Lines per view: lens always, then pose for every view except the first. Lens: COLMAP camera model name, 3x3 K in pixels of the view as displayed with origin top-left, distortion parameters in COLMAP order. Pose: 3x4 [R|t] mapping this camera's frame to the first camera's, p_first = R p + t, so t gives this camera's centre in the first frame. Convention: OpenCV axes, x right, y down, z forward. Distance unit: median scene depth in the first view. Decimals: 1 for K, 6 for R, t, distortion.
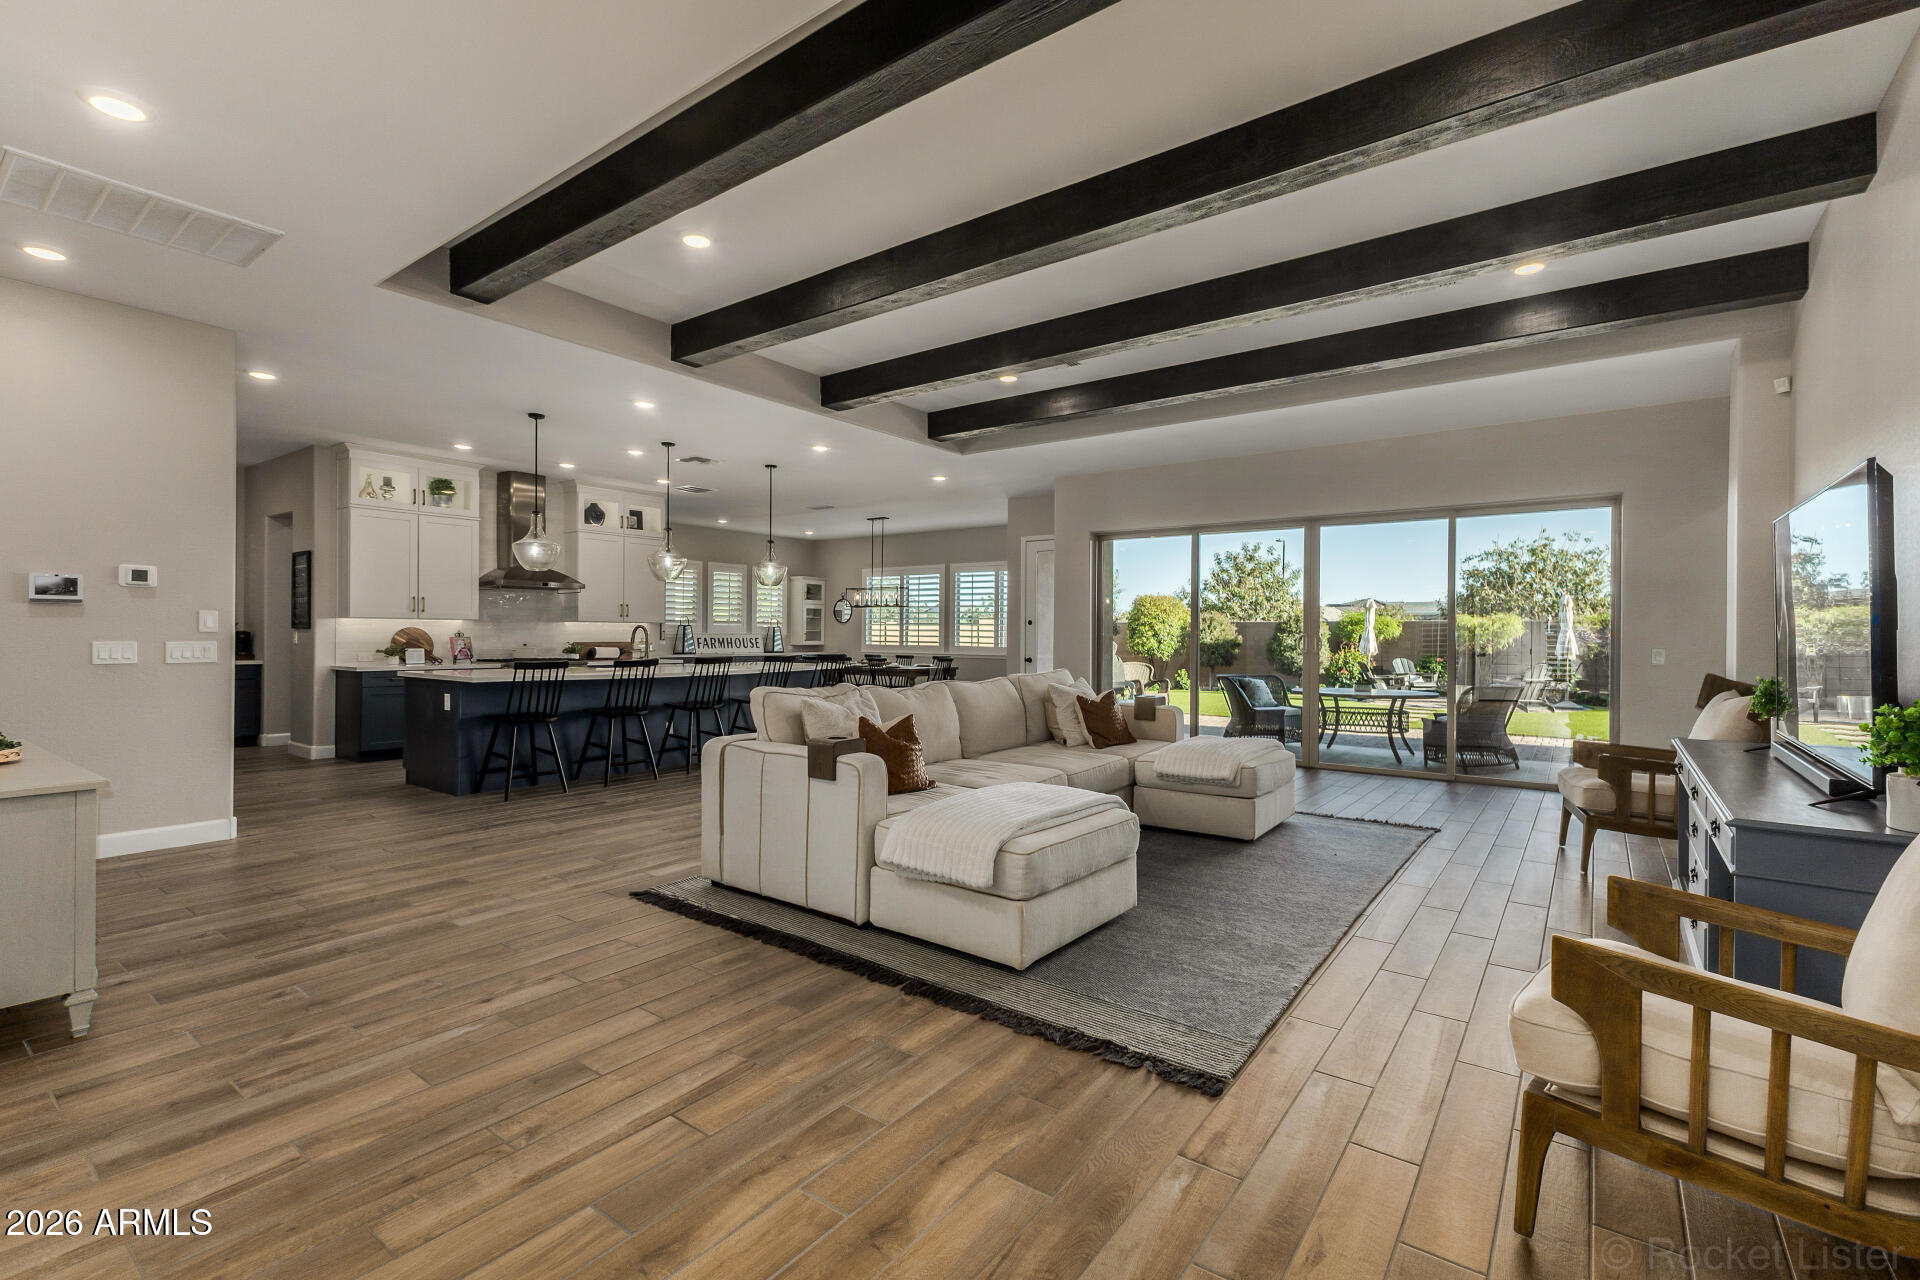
lens RADIAL K [[844.9, 0, 943.4], [0, 844.9, 630.6], [0, 0, 1]] dist [0.008274, 0.000008]
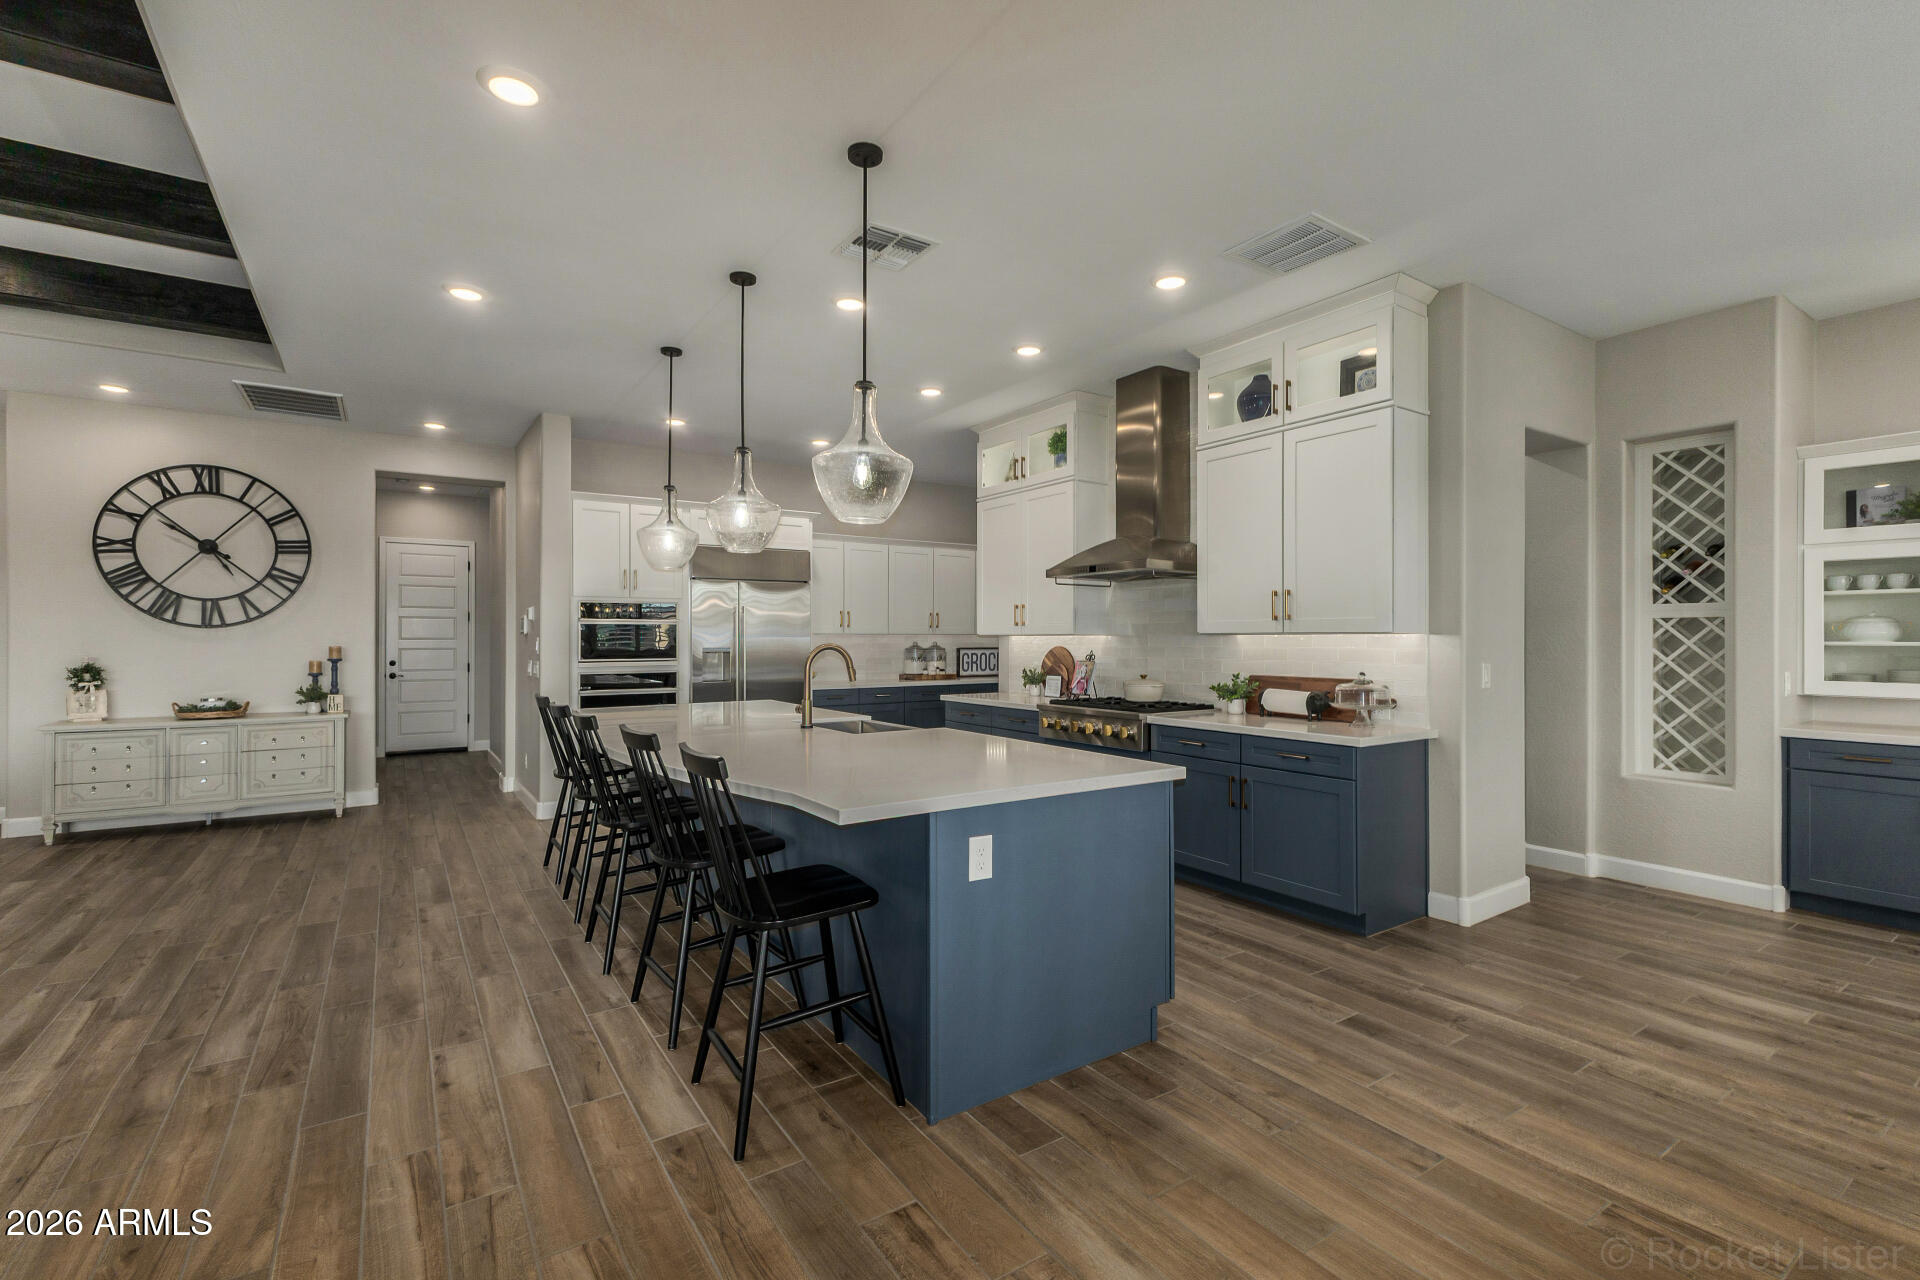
lens RADIAL K [[841.7, 0, 956.1], [0, 841.7, 634.8], [0, 0, 1]] dist [0.018476, -0.006567]
pose [[-0.321002, -0.010213, -0.947023, 0.112559], [0.005416, 0.999906, -0.012619, -0.005885], [0.947063, -0.009179, -0.320917, 1.409746]]
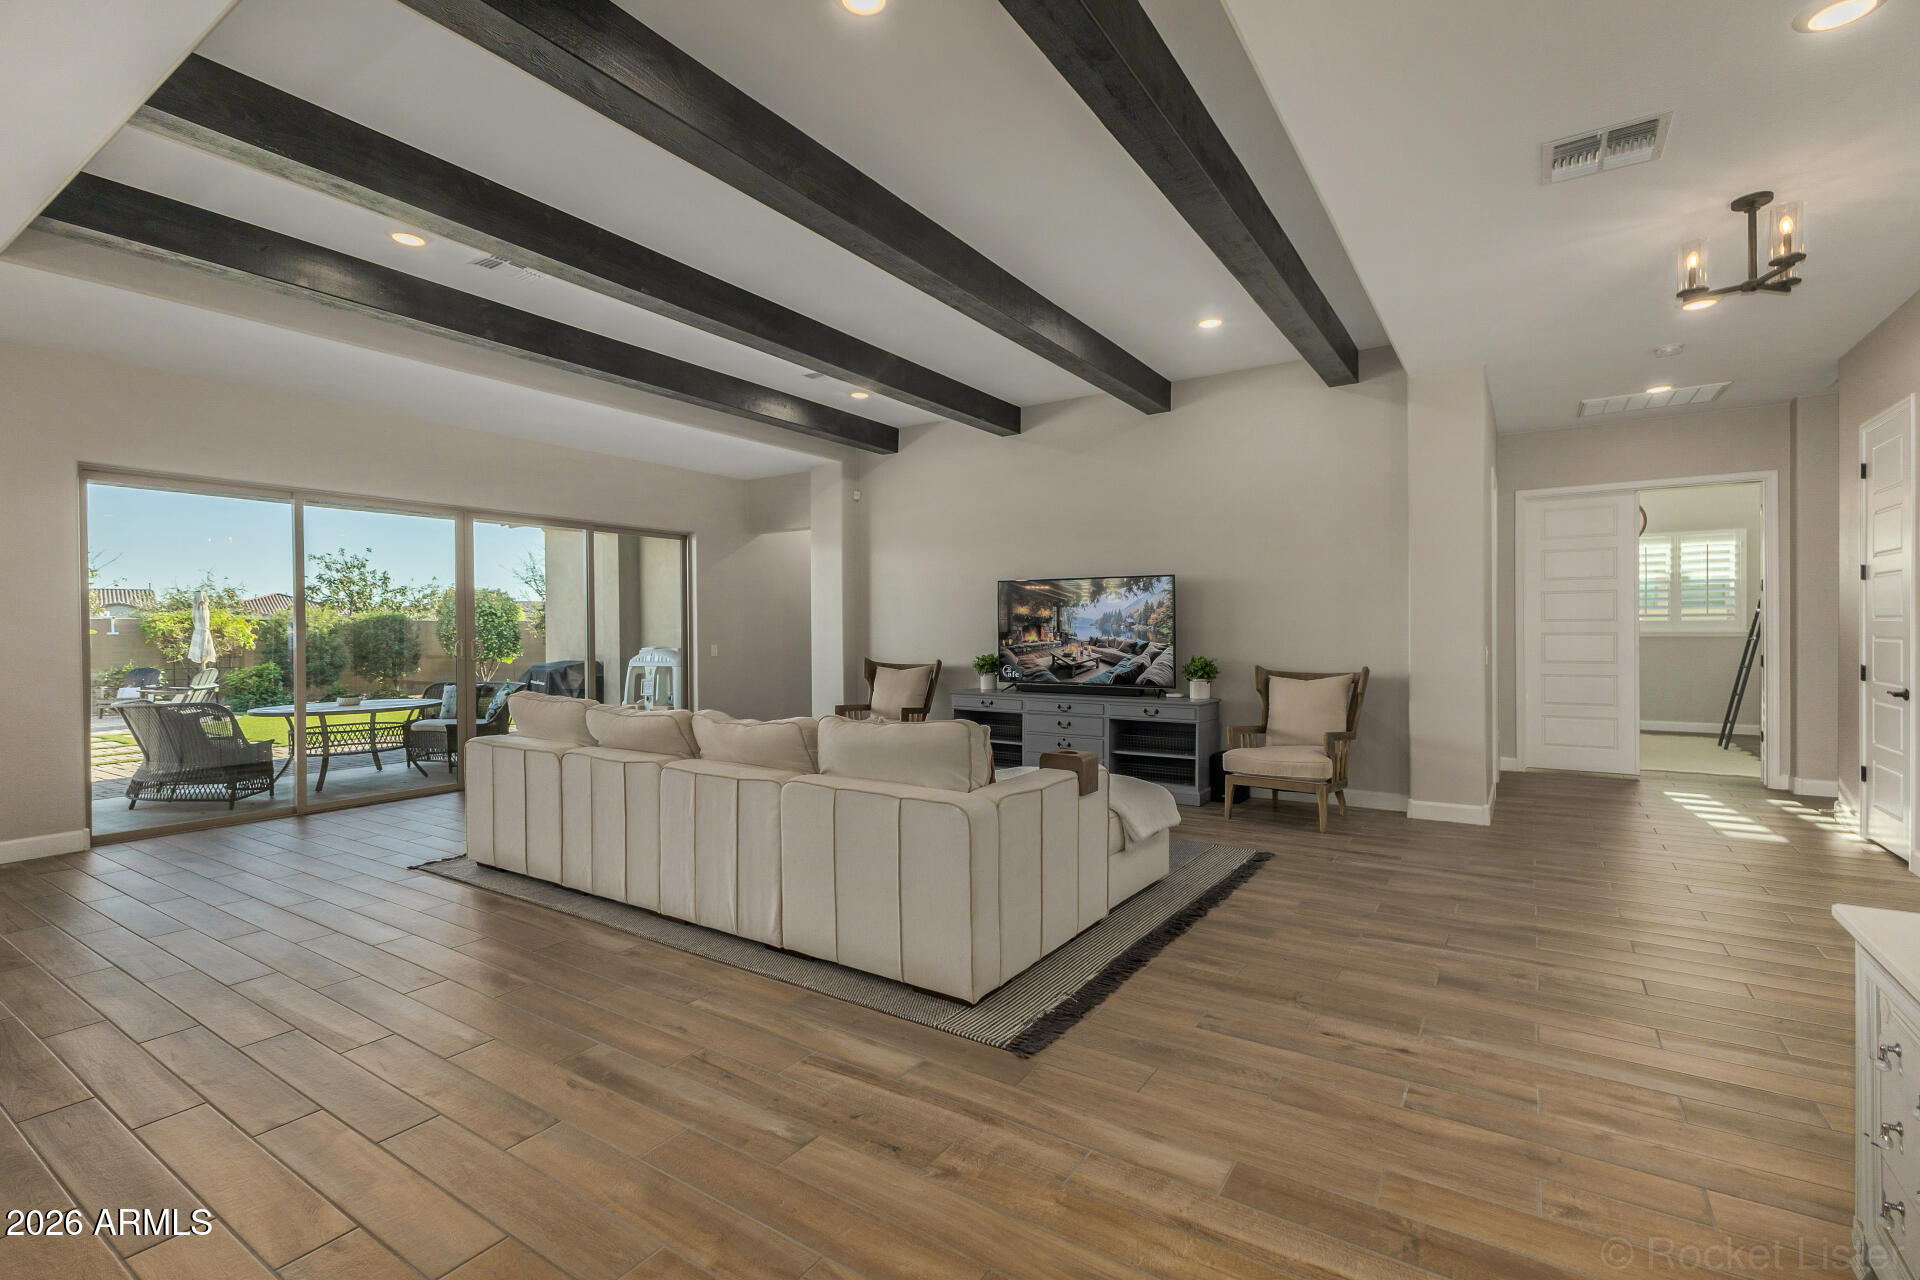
lens RADIAL K [[851.4, 0, 988.2], [0, 851.4, 586.0], [0, 0, 1]] dist [0.044984, -0.019825]
pose [[-0.081405, 0.049410, 0.995456, -0.576903], [-0.001871, 0.998761, -0.049727, -0.006508], [-0.996679, -0.005910, -0.081211, 0.604298]]
